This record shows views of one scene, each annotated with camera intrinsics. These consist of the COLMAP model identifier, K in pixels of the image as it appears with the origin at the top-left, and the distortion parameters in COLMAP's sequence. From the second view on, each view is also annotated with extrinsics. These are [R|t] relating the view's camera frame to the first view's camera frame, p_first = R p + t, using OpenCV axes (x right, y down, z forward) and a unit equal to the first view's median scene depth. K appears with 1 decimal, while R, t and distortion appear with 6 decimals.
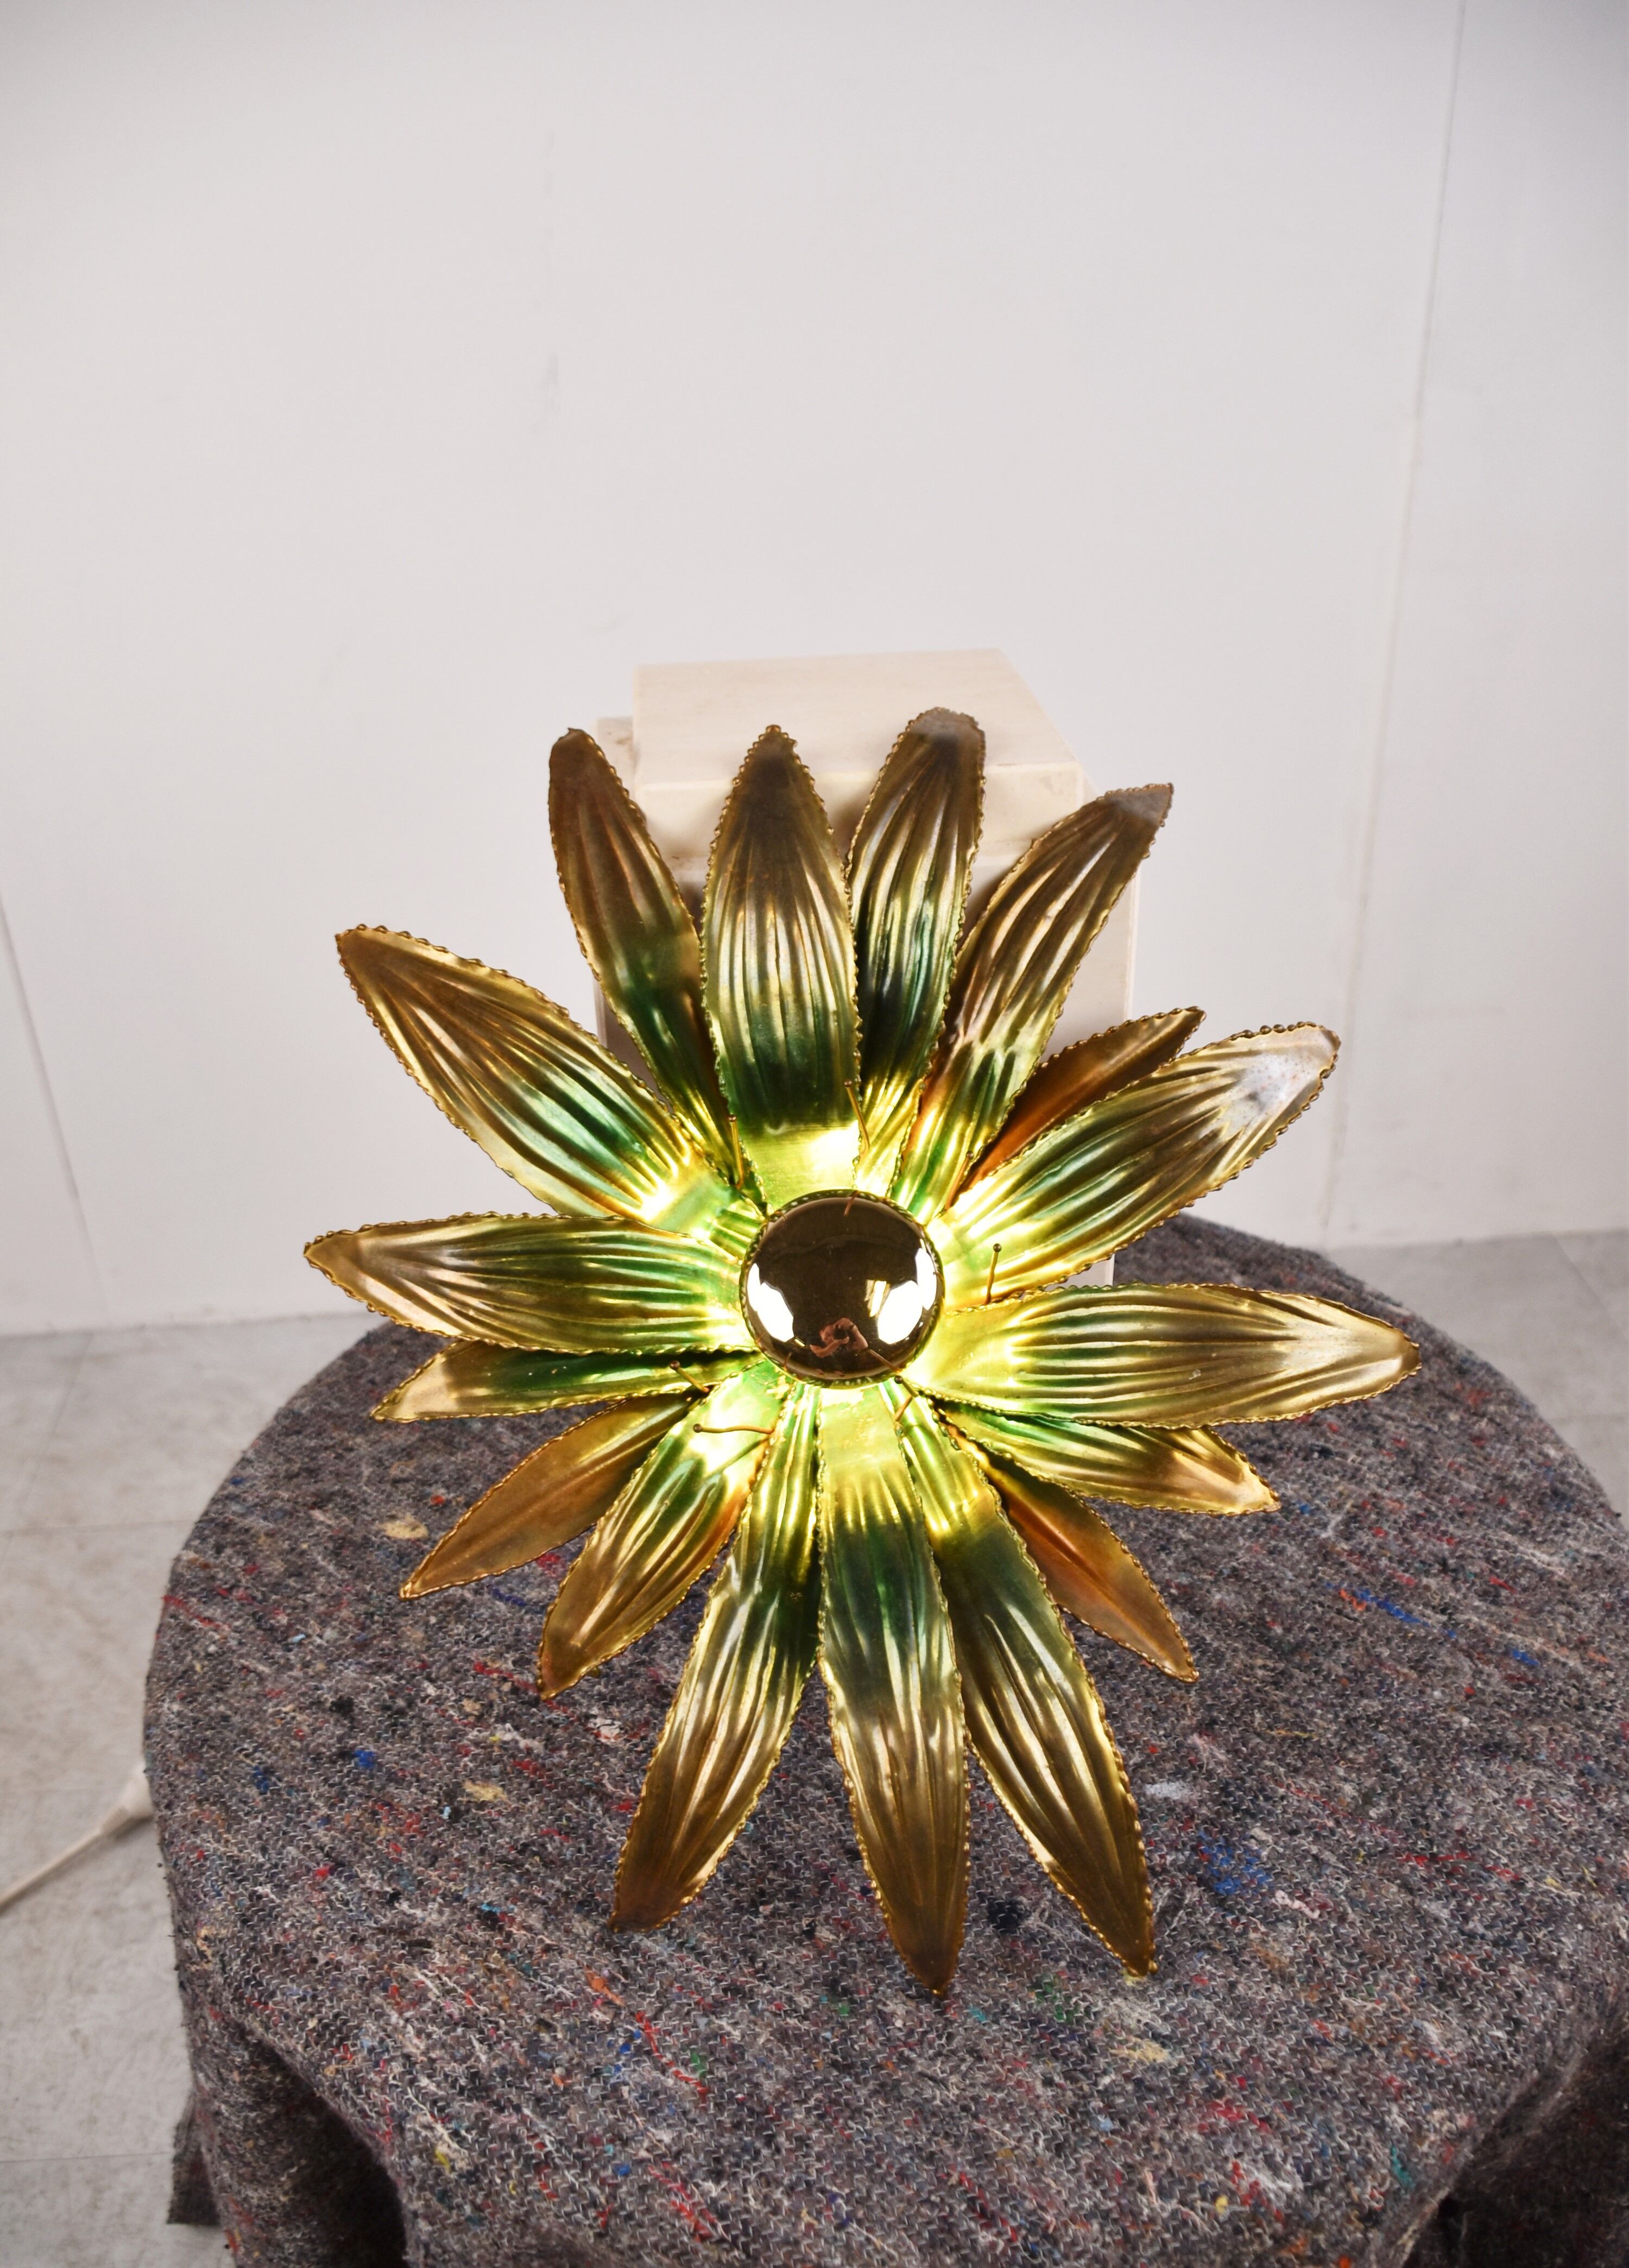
lens RADIAL K [[1890.9, 0, 812.6], [0, 1890.9, 1225.5], [0, 0, 1]] dist [-0.151119, 0.077877]
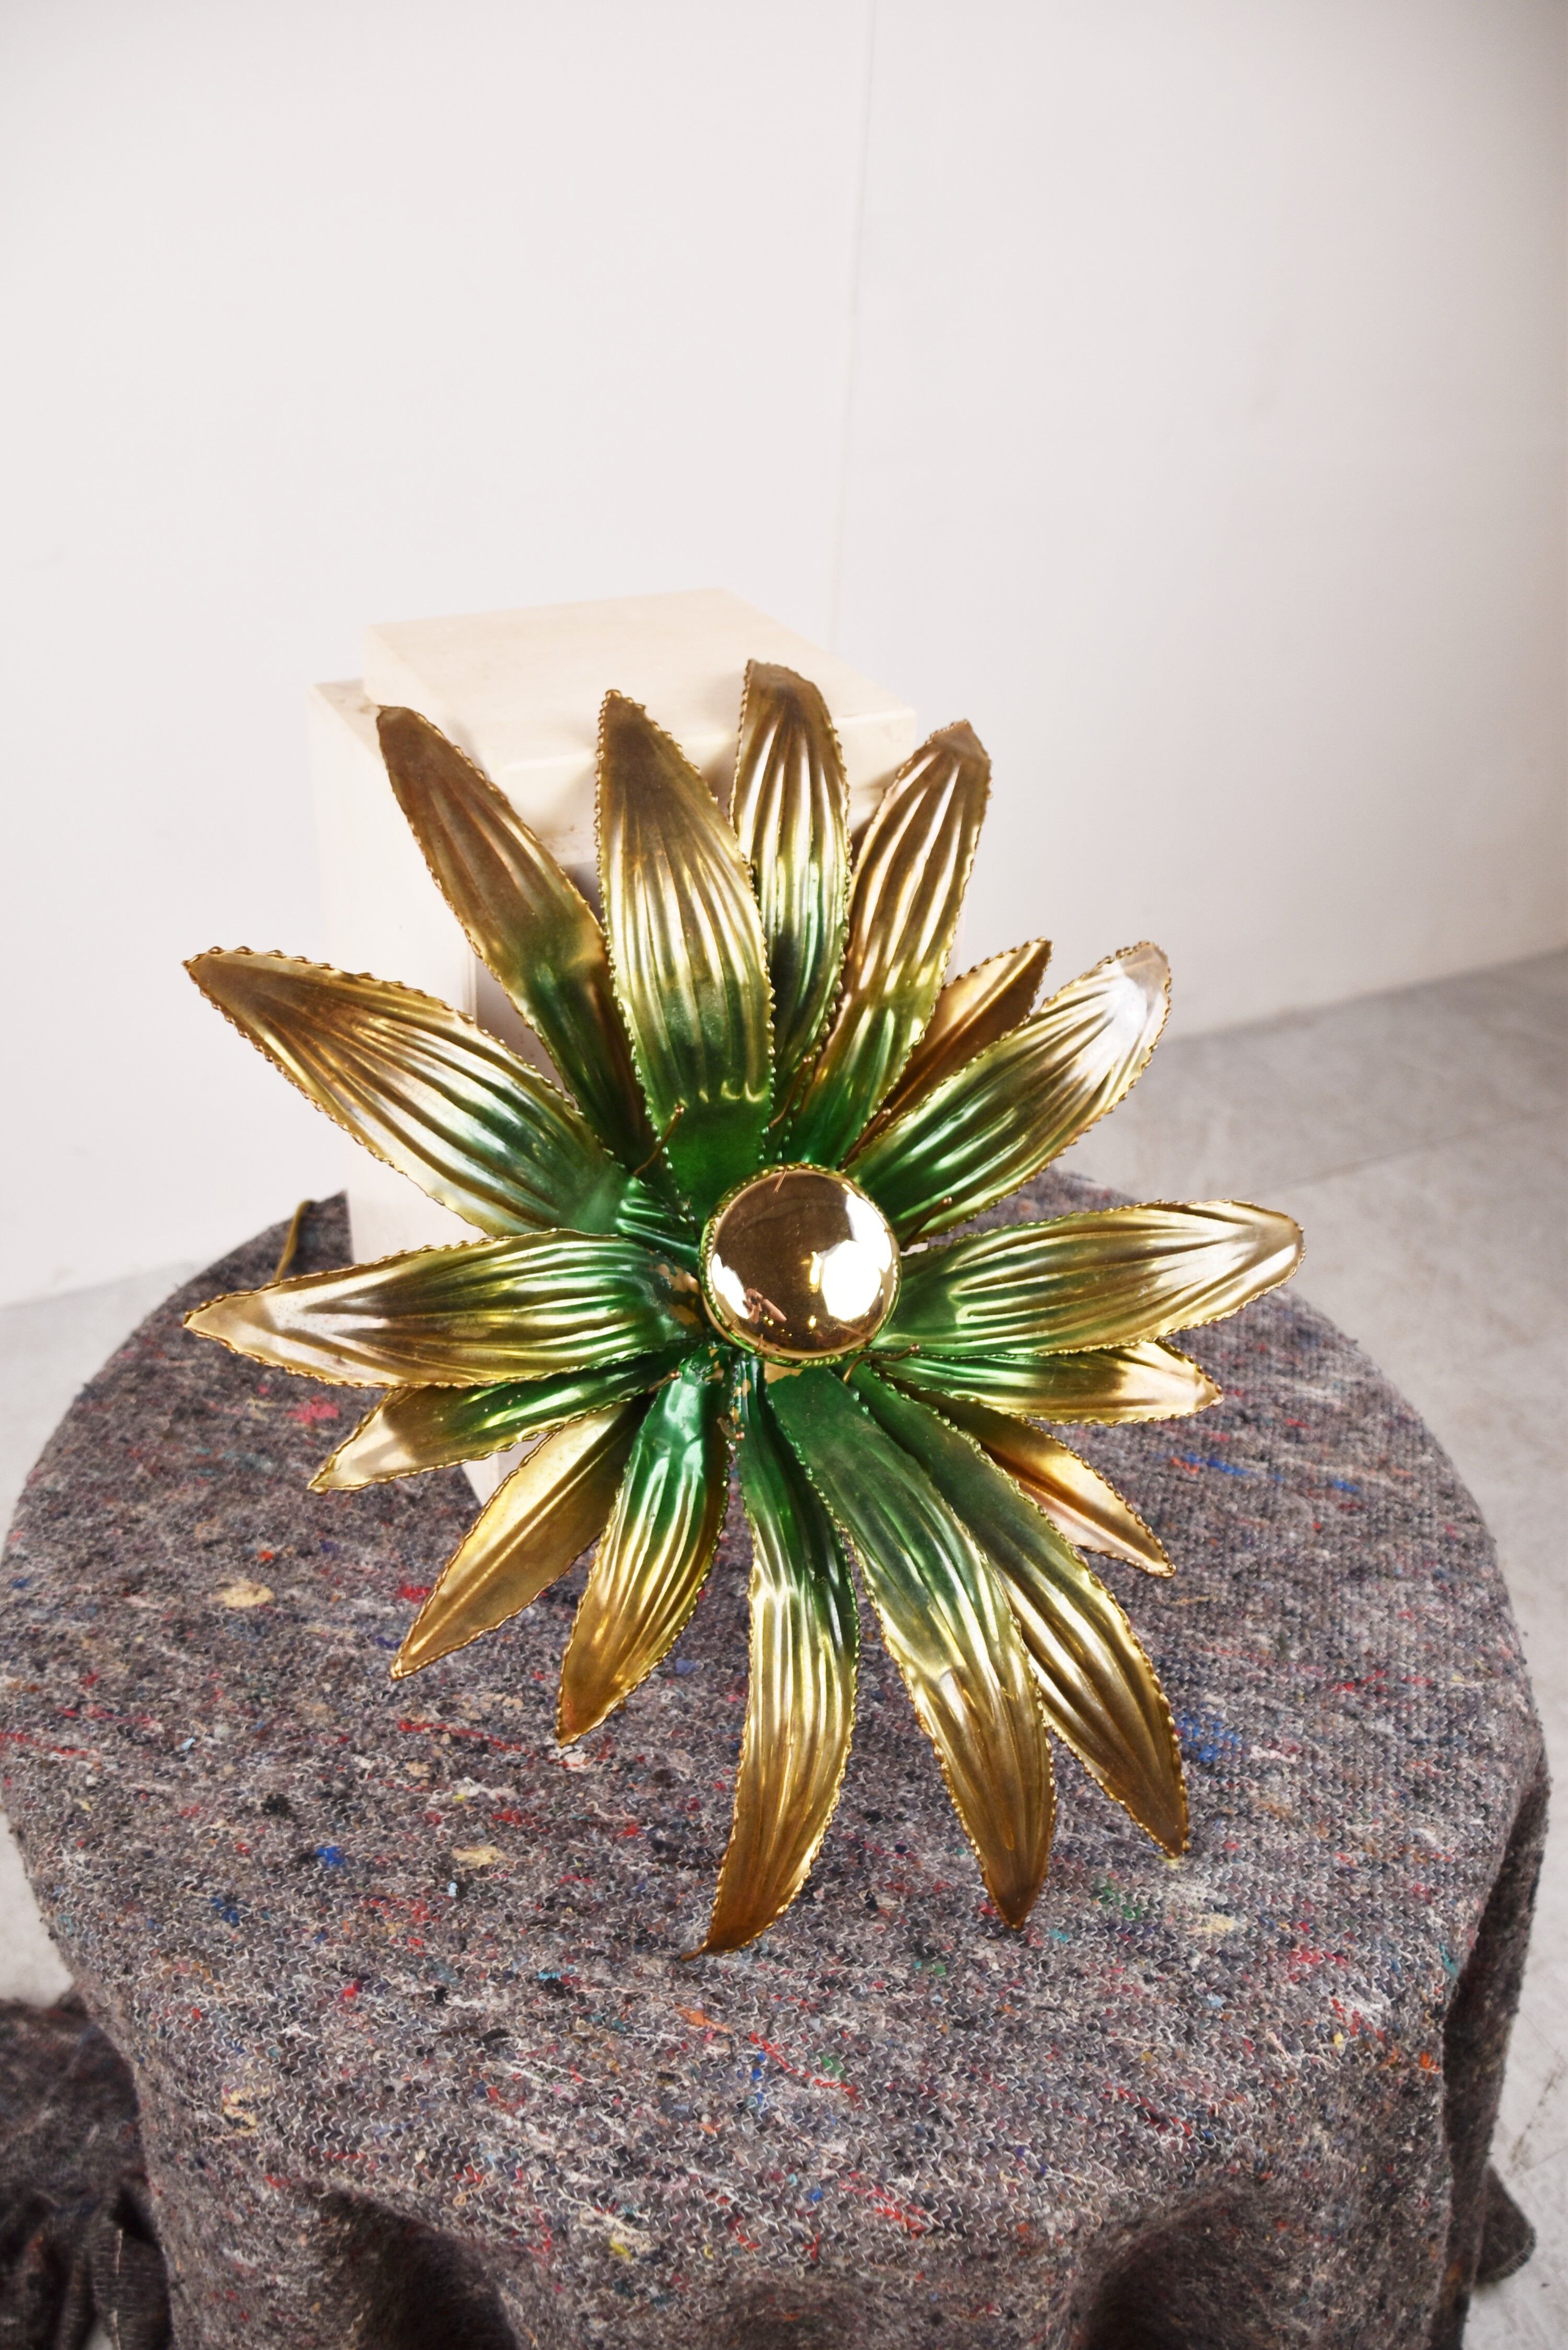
lens RADIAL K [[1892.2, 0, 784.0], [0, 1892.2, 1175.0], [0, 0, 1]] dist [-0.137473, 0.081406]
pose [[0.924323, -0.150035, 0.350879, -0.341367], [0.137090, 0.988641, 0.061602, -0.077159], [-0.356136, -0.008838, 0.934392, 0.084262]]
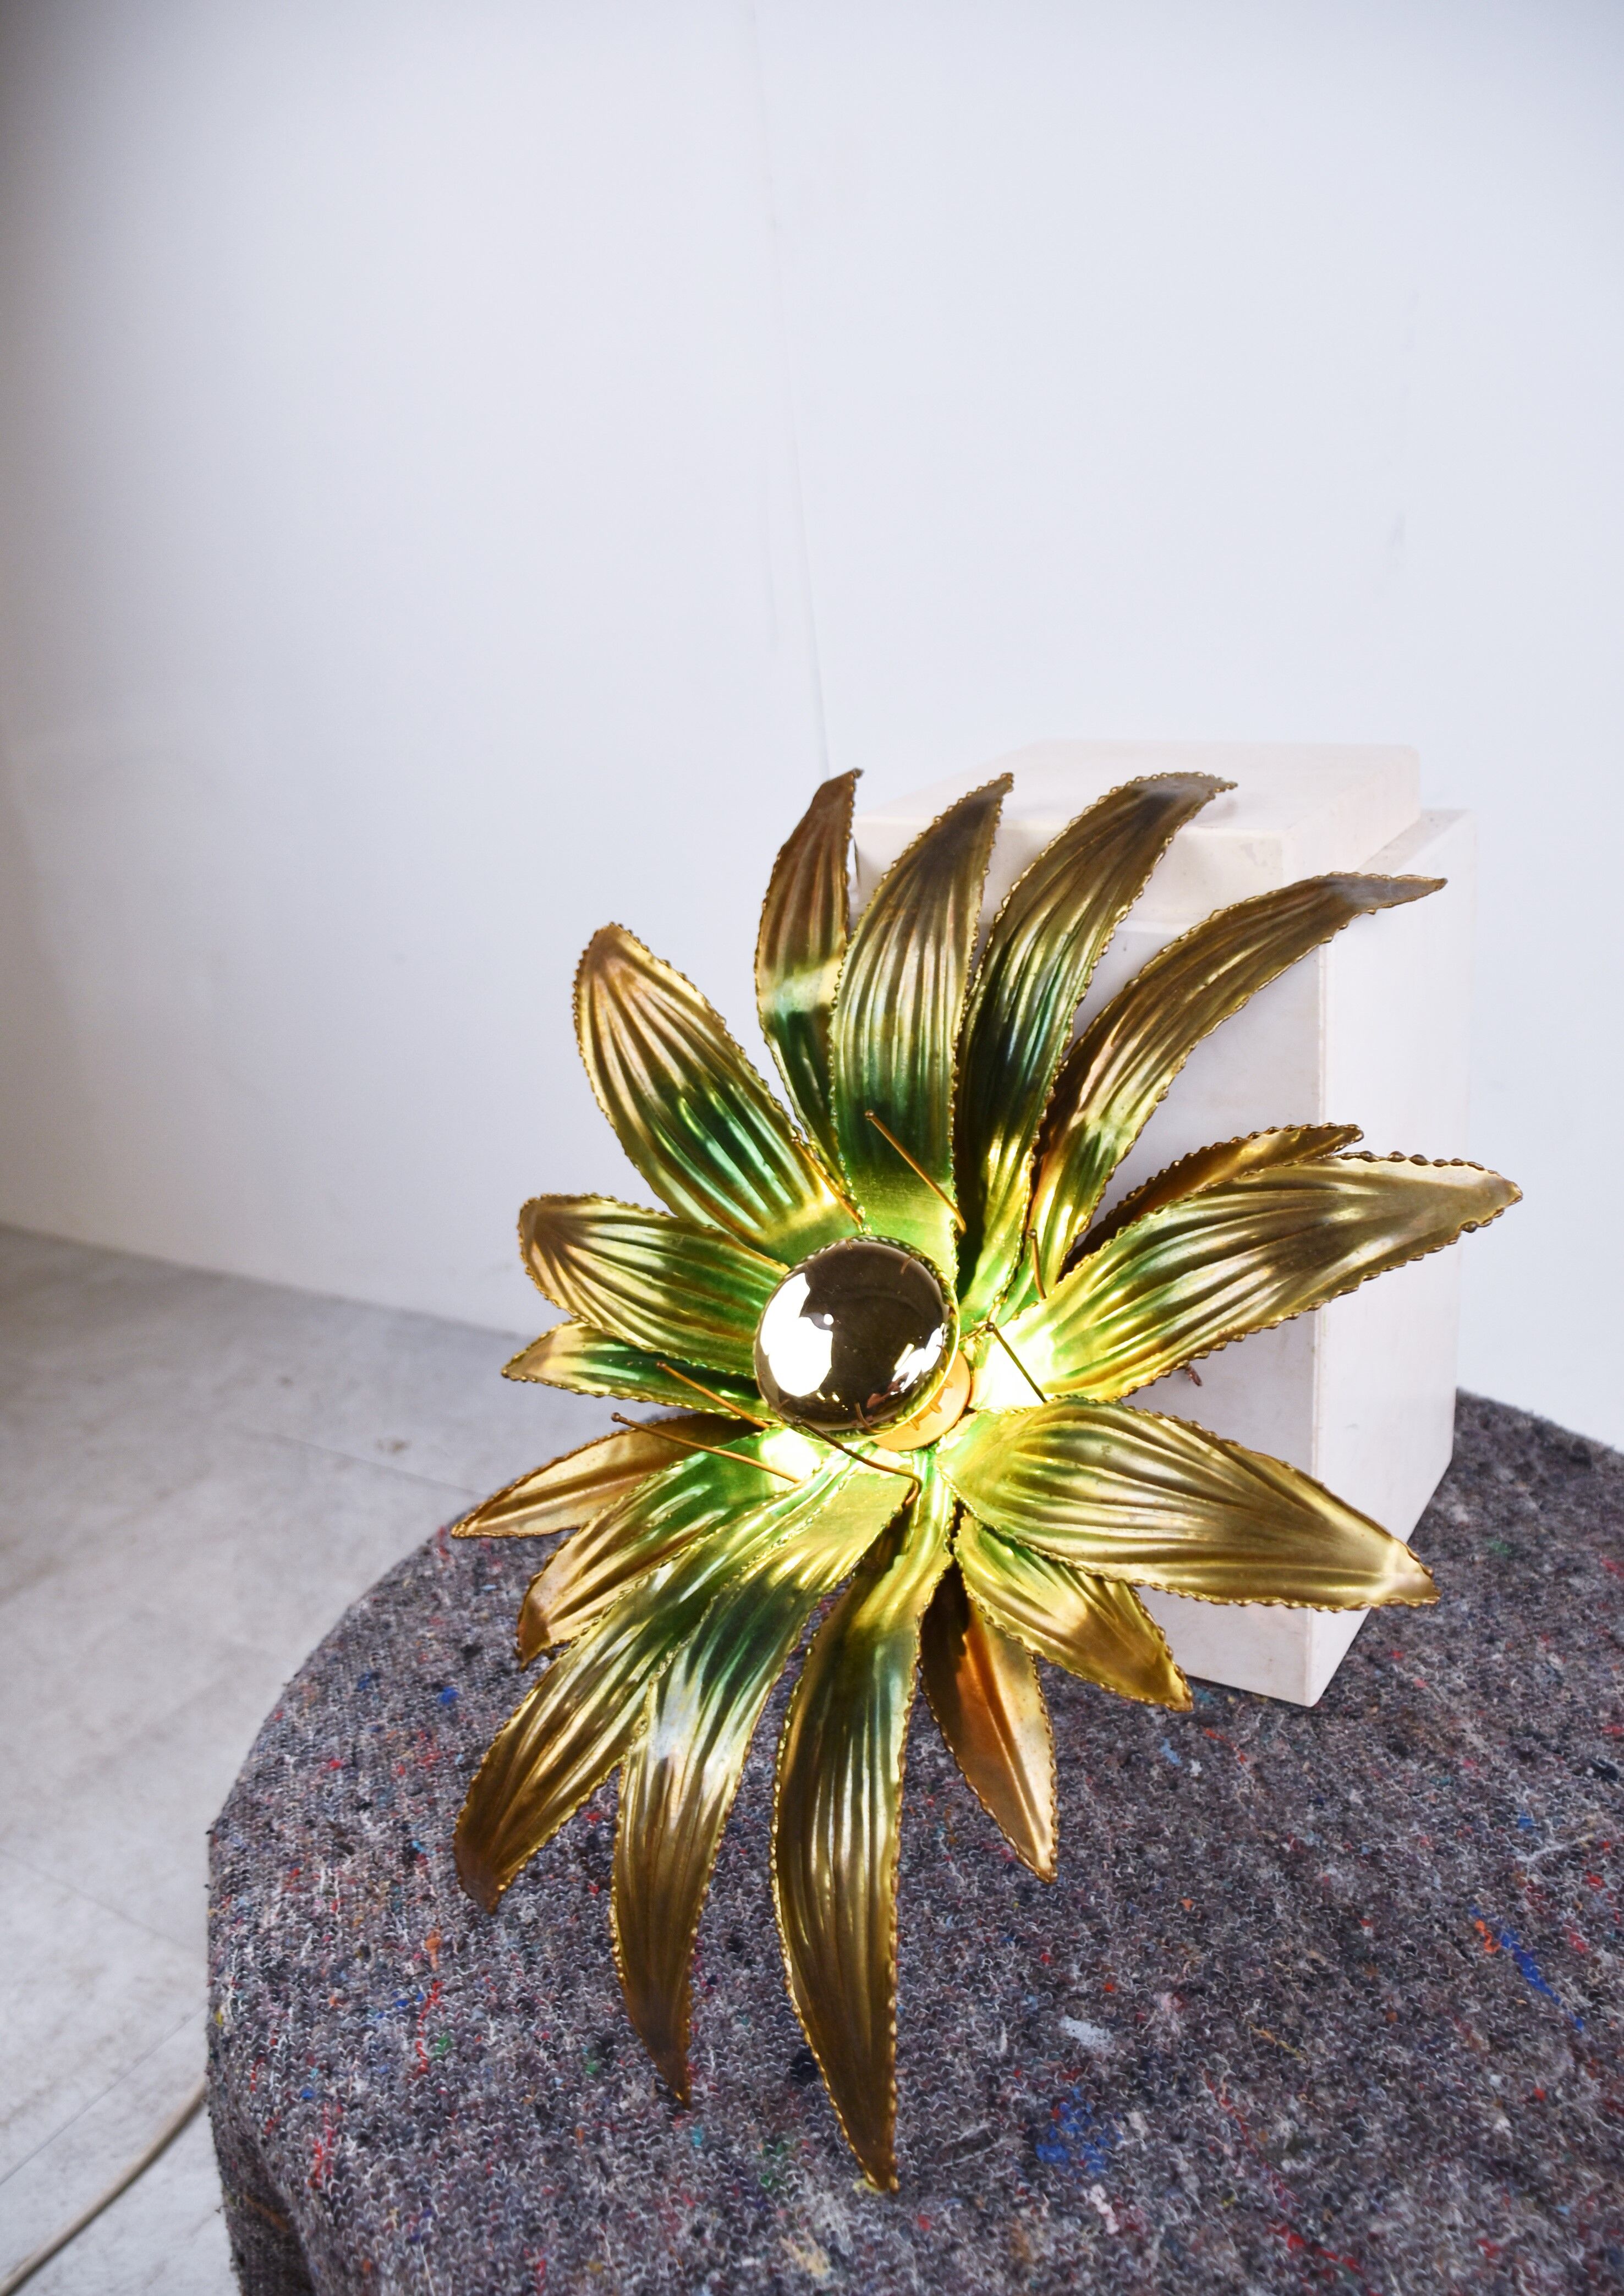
lens RADIAL K [[1902.8, 0, 822.9], [0, 1902.8, 1244.5], [0, 0, 1]] dist [-0.150574, 0.076420]
pose [[0.804860, 0.192981, -0.561212, 0.536885], [-0.255086, 0.966337, -0.033540, 0.024325], [0.535847, 0.170152, 0.826992, 0.212965]]
